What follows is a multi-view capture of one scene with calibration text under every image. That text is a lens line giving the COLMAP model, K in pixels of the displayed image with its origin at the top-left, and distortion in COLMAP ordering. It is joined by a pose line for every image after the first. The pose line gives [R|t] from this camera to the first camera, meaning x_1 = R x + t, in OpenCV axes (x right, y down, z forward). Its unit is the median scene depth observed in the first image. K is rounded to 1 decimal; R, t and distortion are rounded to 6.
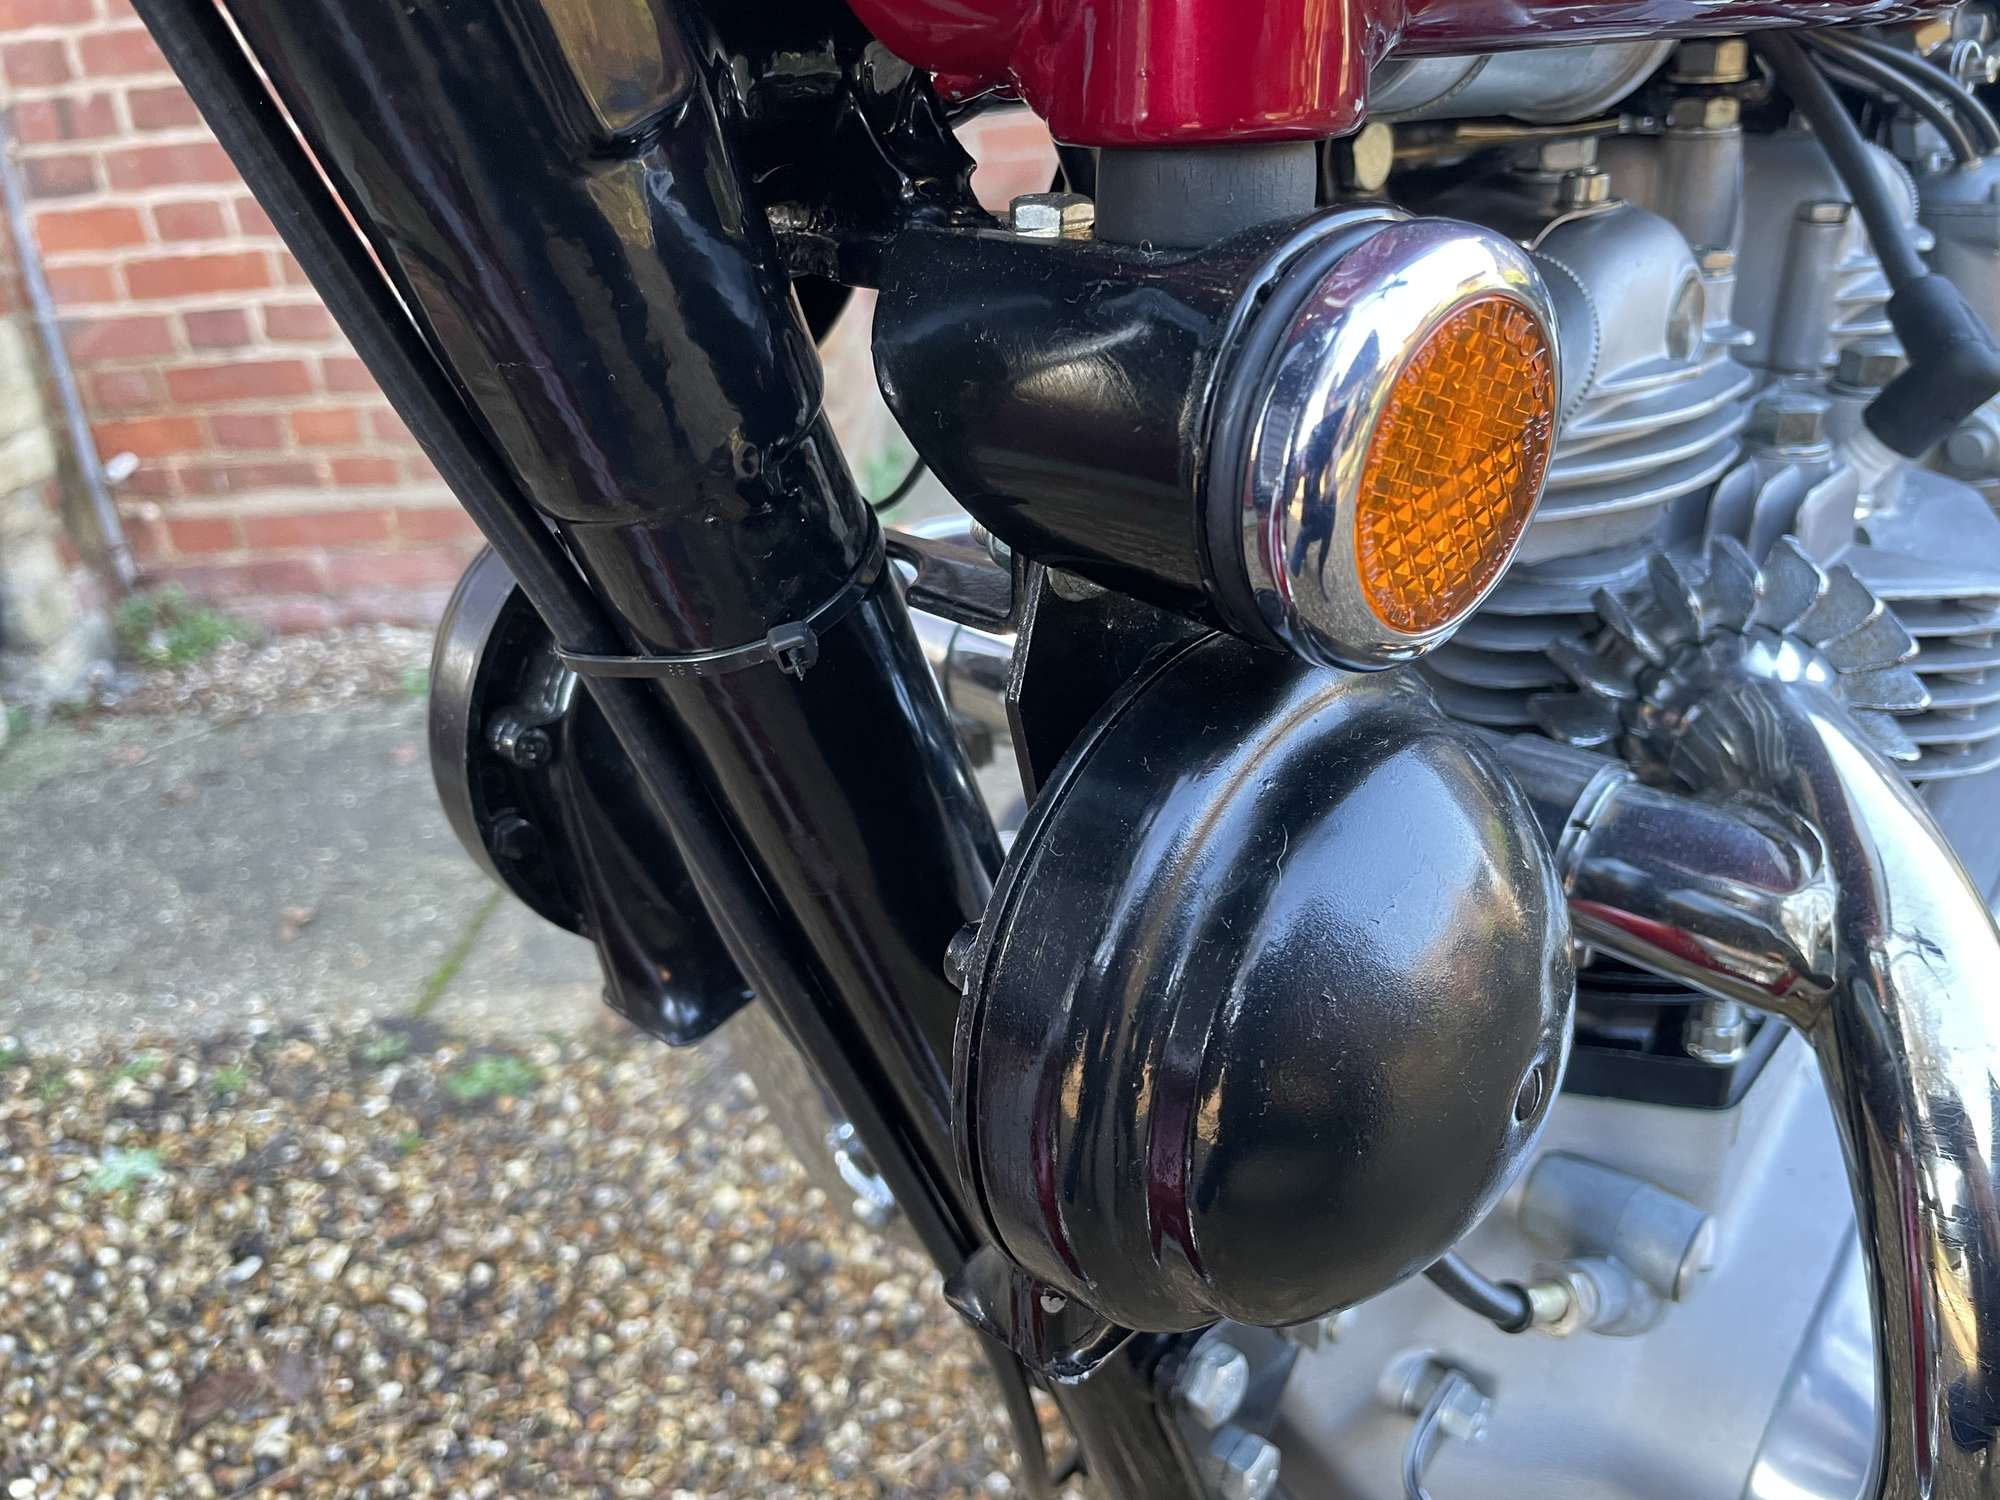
lens RADIAL K [[1551.6, 0, 1010.6], [0, 1551.6, 732.2], [0, 0, 1]] dist [0.076940, -0.121496]
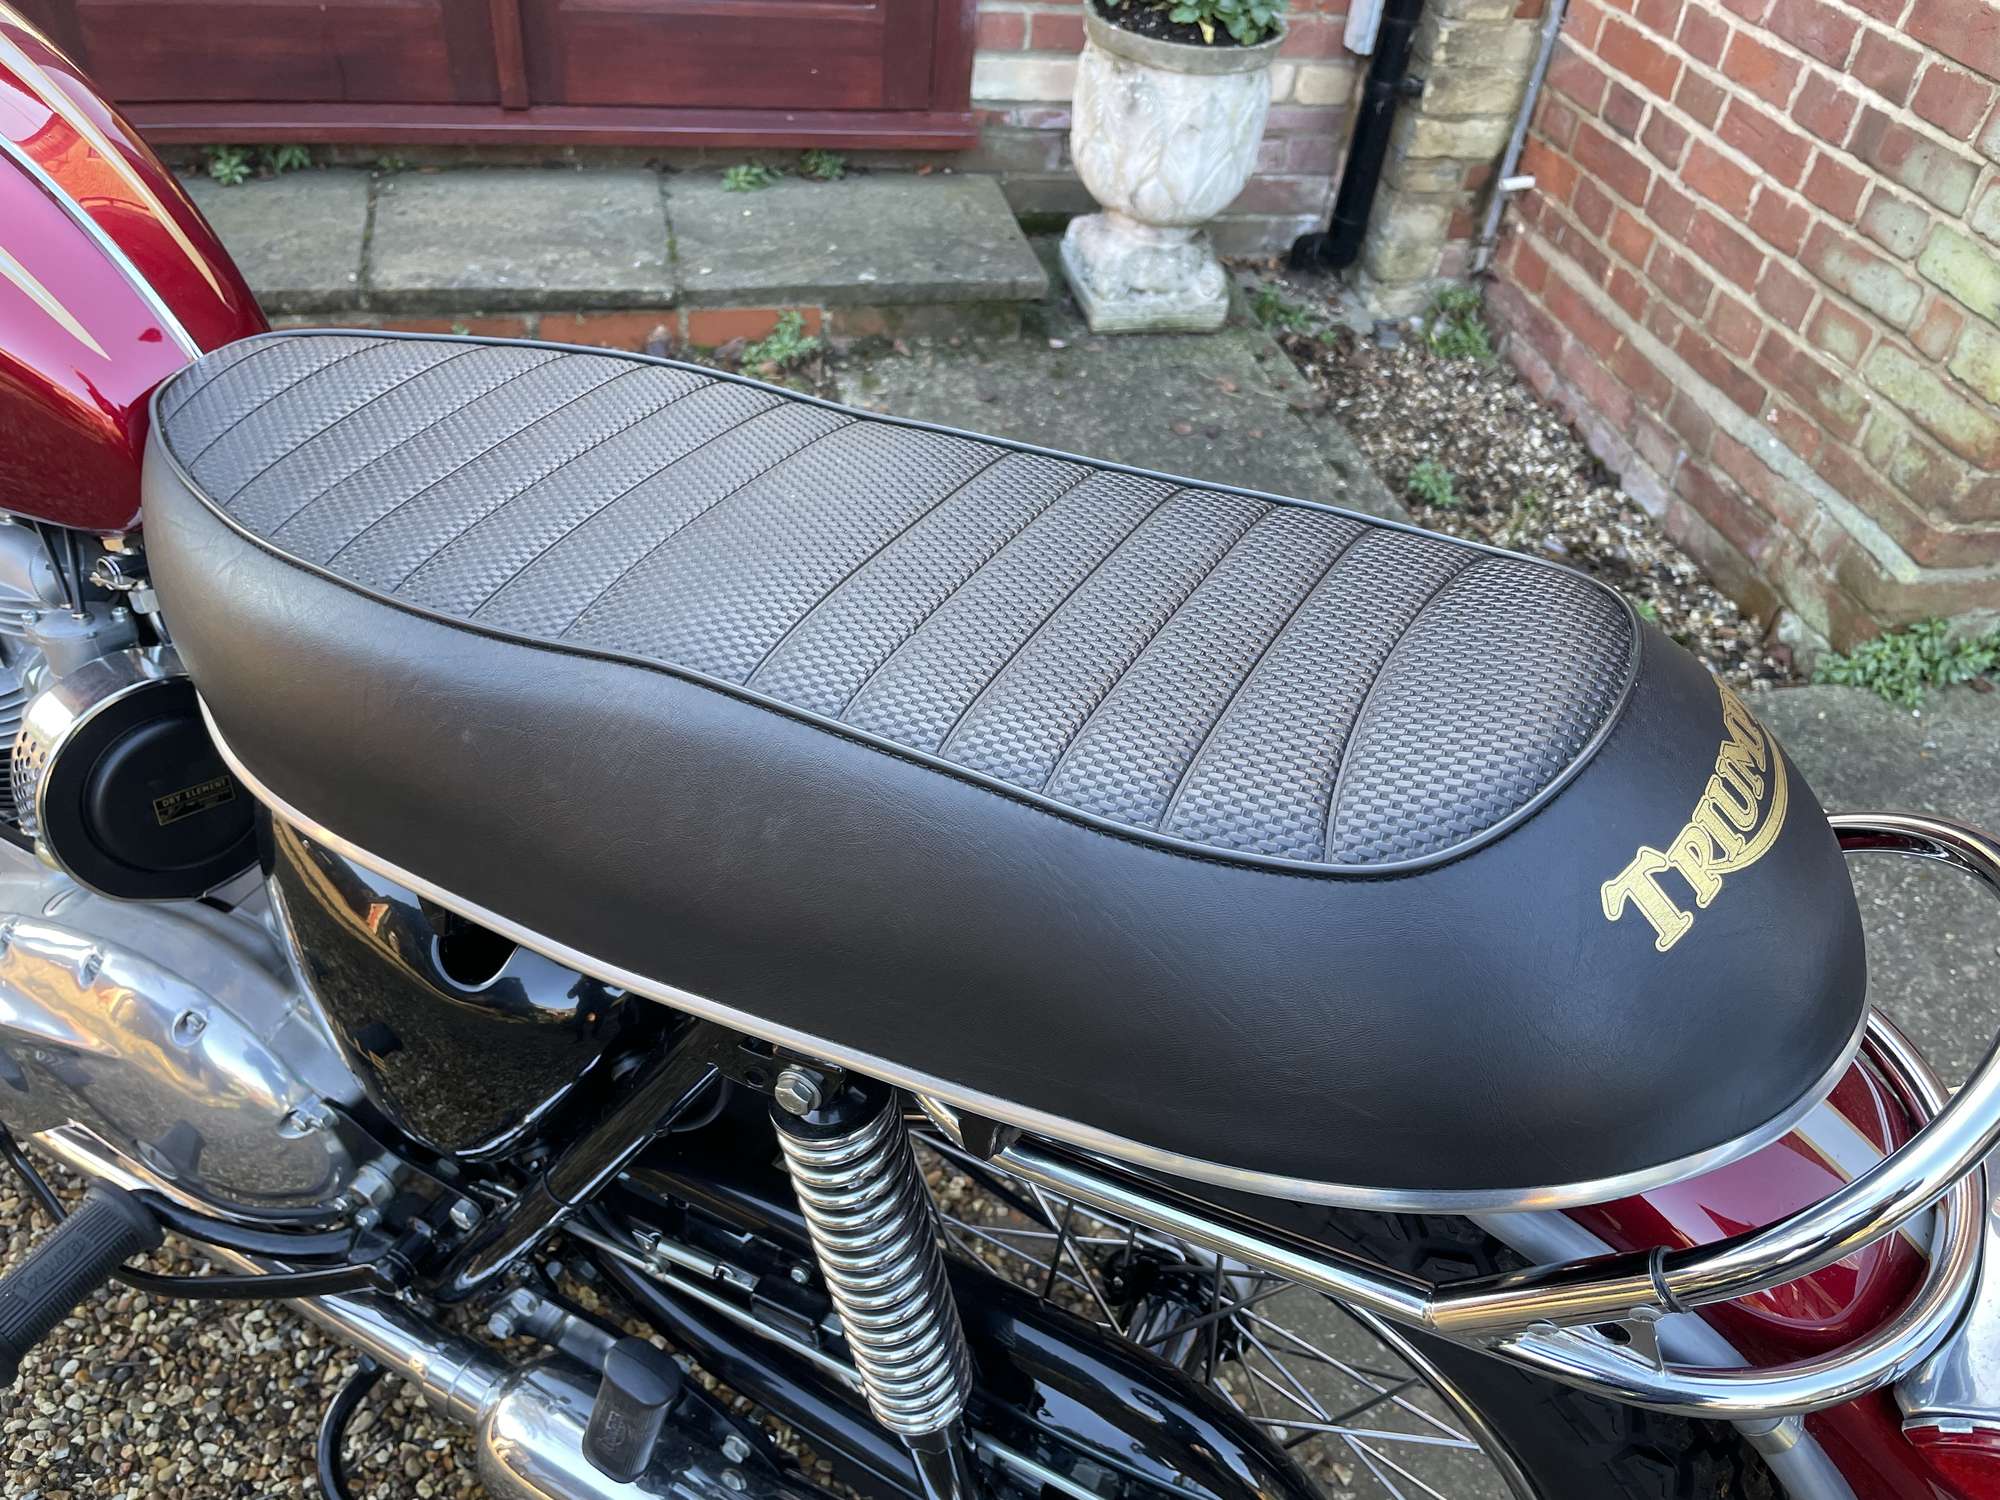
lens RADIAL K [[1551.6, 0, 1007.4], [0, 1551.6, 756.3], [0, 0, 1]] dist [0.076940, -0.121496]
pose [[0.231192, 0.702594, -0.672987, 0.834700], [-0.485689, 0.682715, 0.545900, -0.661465], [0.843004, 0.200655, 0.499081, 0.402087]]
